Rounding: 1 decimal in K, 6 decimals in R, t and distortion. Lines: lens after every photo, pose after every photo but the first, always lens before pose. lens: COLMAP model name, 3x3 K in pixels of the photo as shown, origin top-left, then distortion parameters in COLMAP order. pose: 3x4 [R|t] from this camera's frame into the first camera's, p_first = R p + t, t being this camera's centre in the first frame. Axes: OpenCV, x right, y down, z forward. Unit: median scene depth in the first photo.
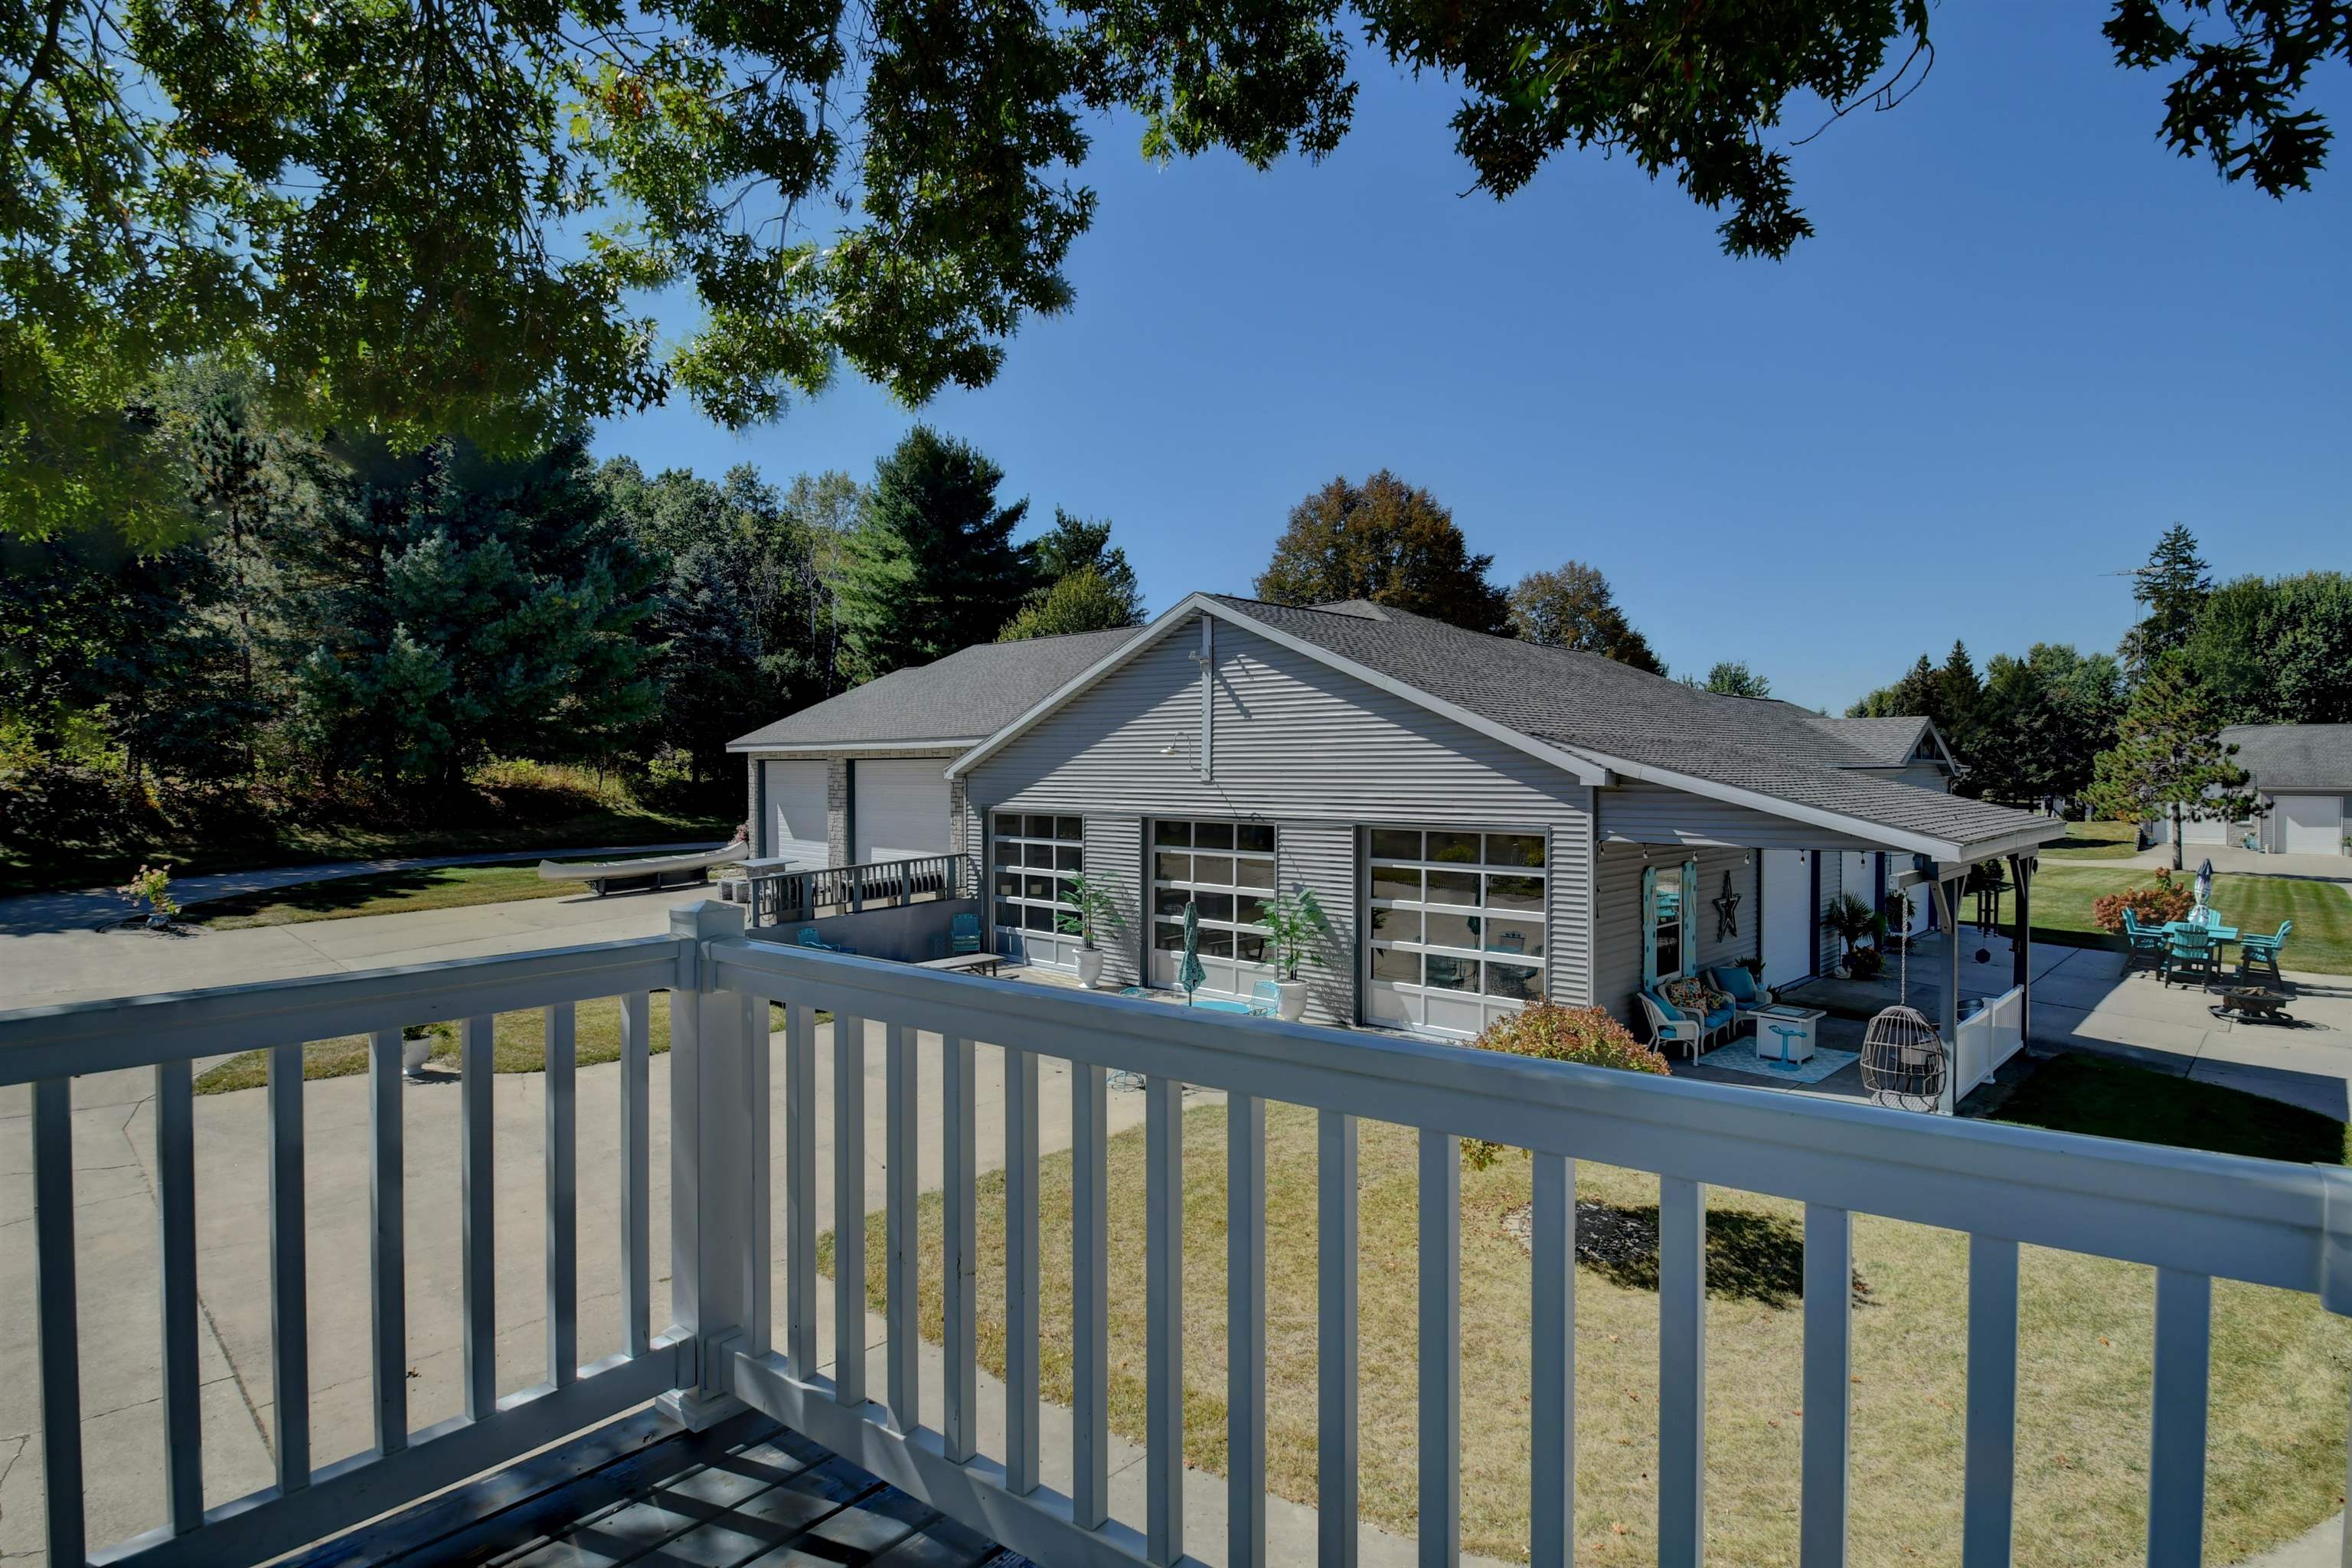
lens RADIAL K [[1208.1, 0, 1175.4], [0, 1208.1, 786.9], [0, 0, 1]] dist [-0.008276, -0.001641]
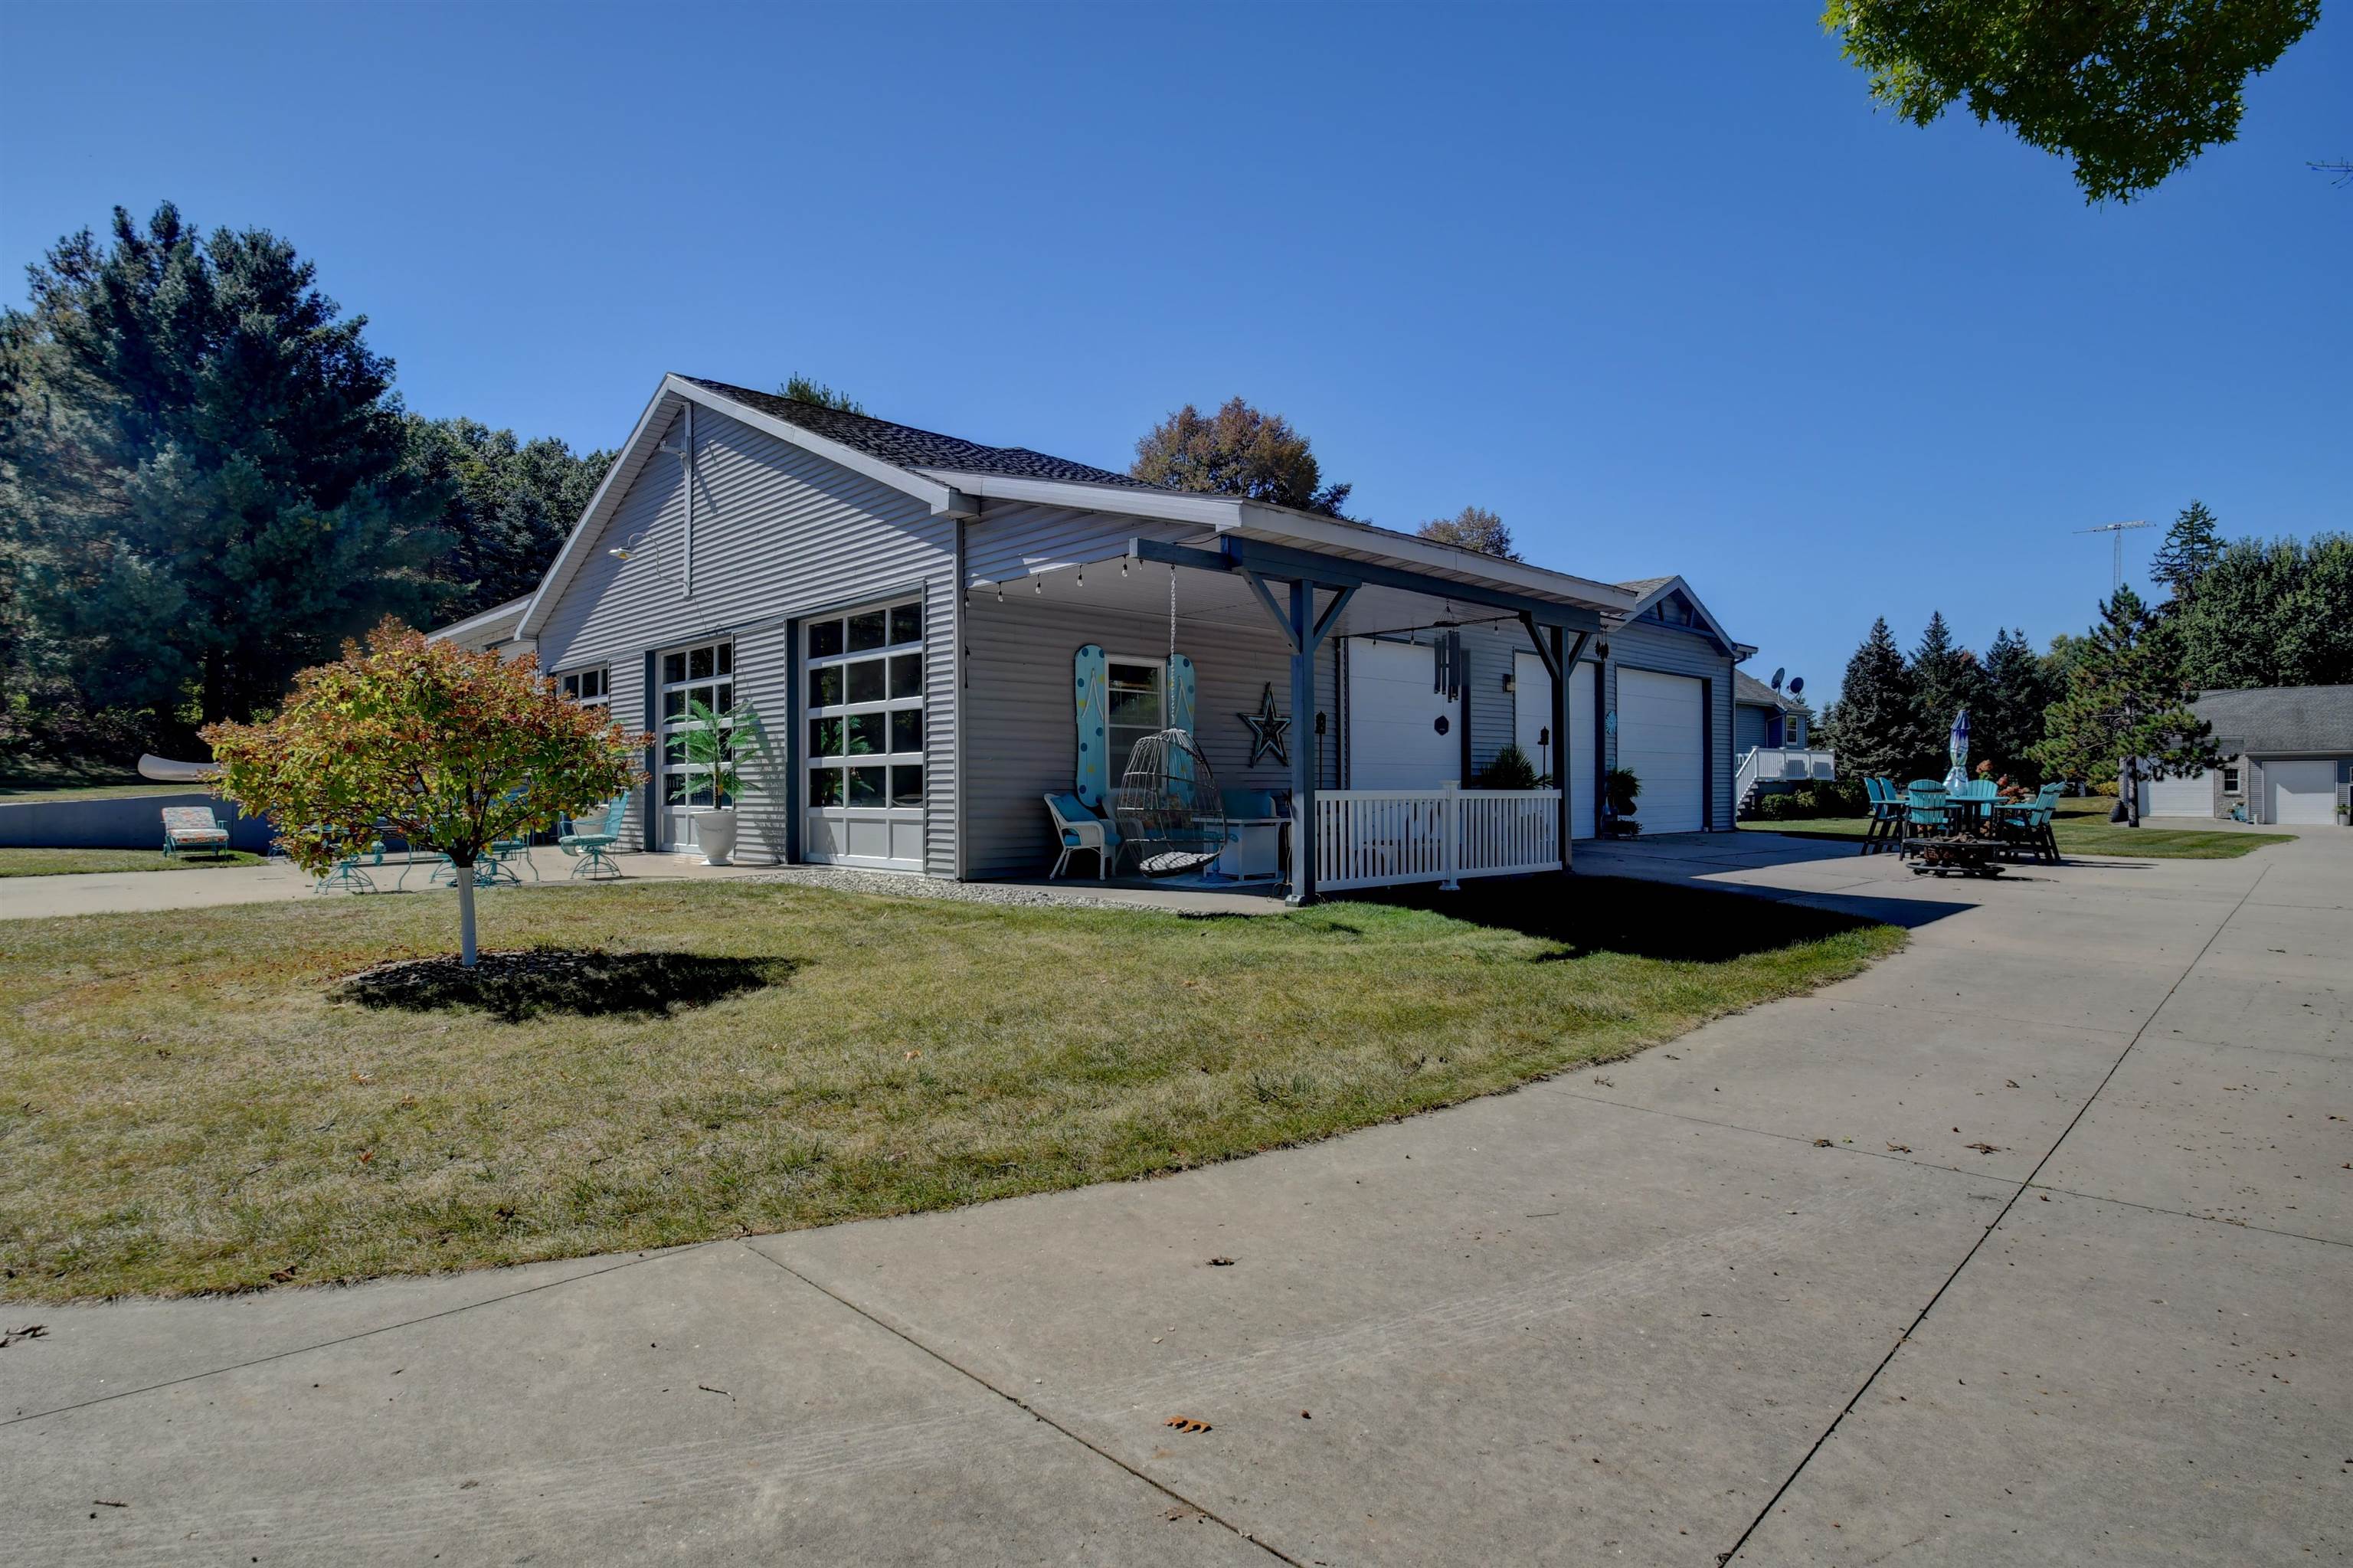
lens RADIAL K [[1208.7, 0, 1170.5], [0, 1208.7, 781.1], [0, 0, 1]] dist [-0.008276, -0.001641]
pose [[0.999352, -0.004155, -0.035754, 0.180471], [0.003387, 0.999762, -0.021540, 0.065913], [0.035835, 0.021405, 0.999128, 0.076143]]
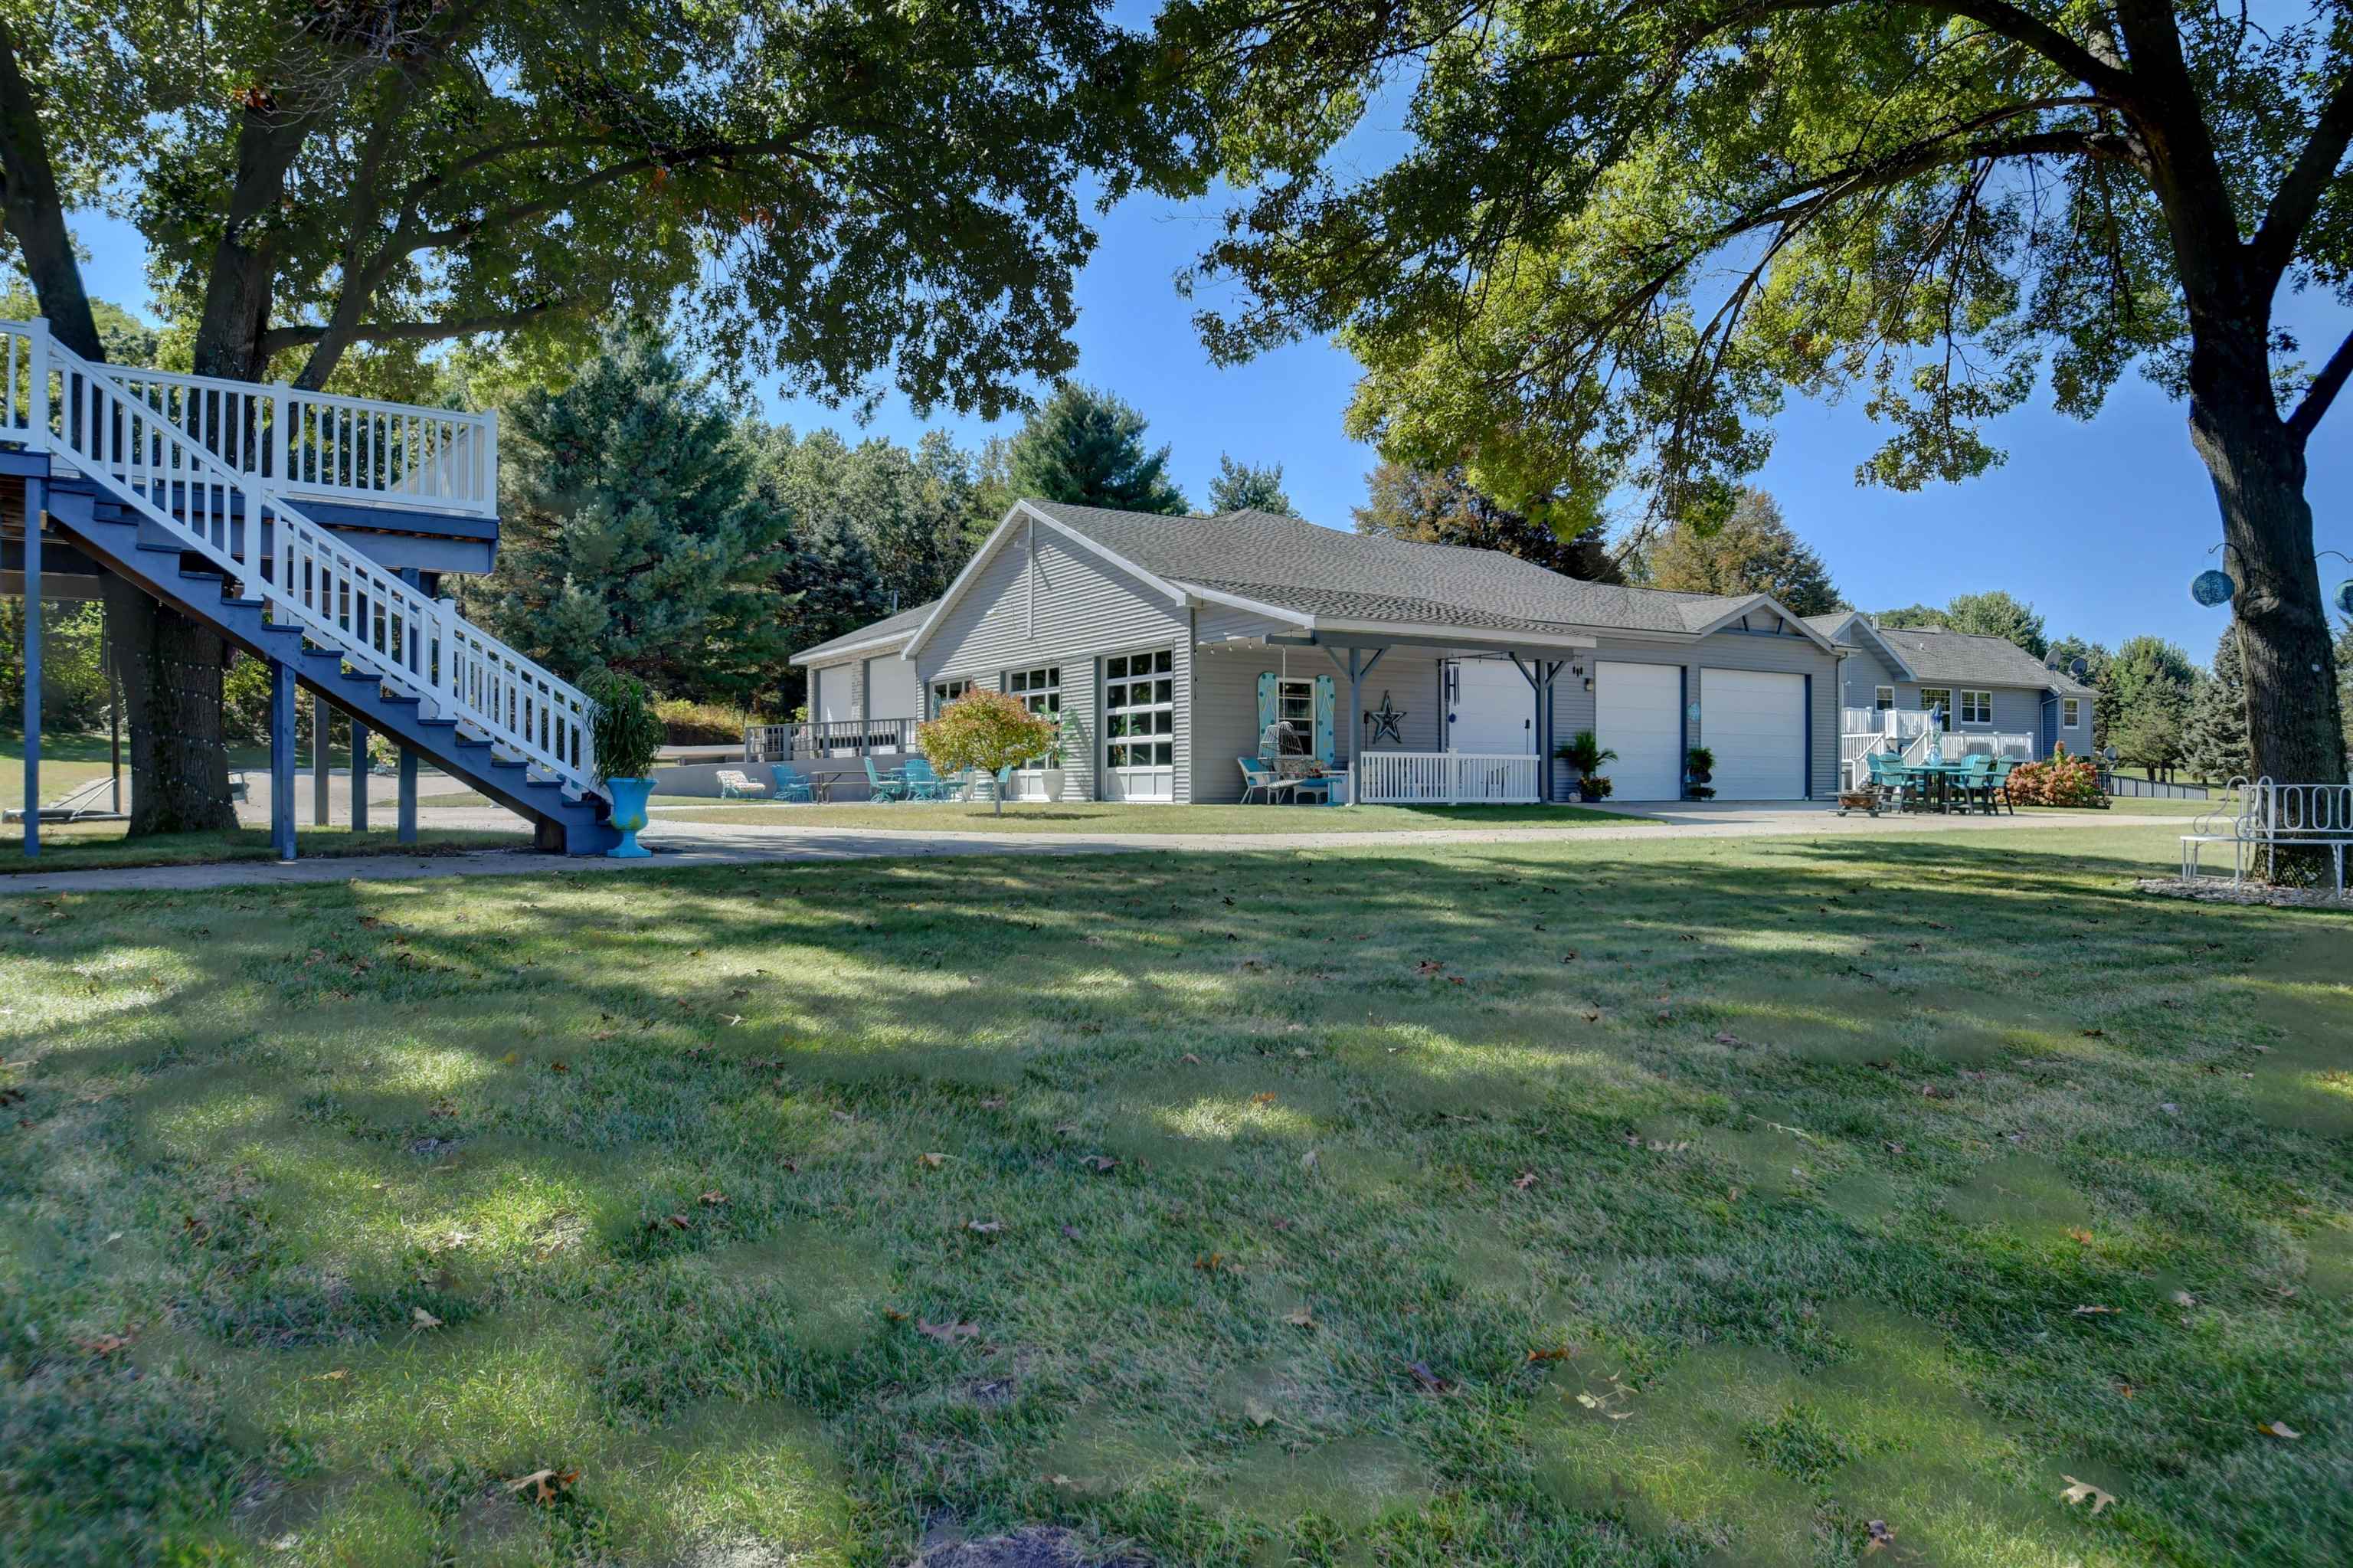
lens RADIAL K [[1510.7, 0, 1169.6], [0, 1510.7, 780.4], [0, 0, 1]] dist [-0.006832, -0.000336]
pose [[0.968391, -0.001589, -0.249430, 0.272749], [-0.003793, 0.999770, -0.021094, 0.086355], [0.249407, 0.021374, 0.968163, -0.269540]]
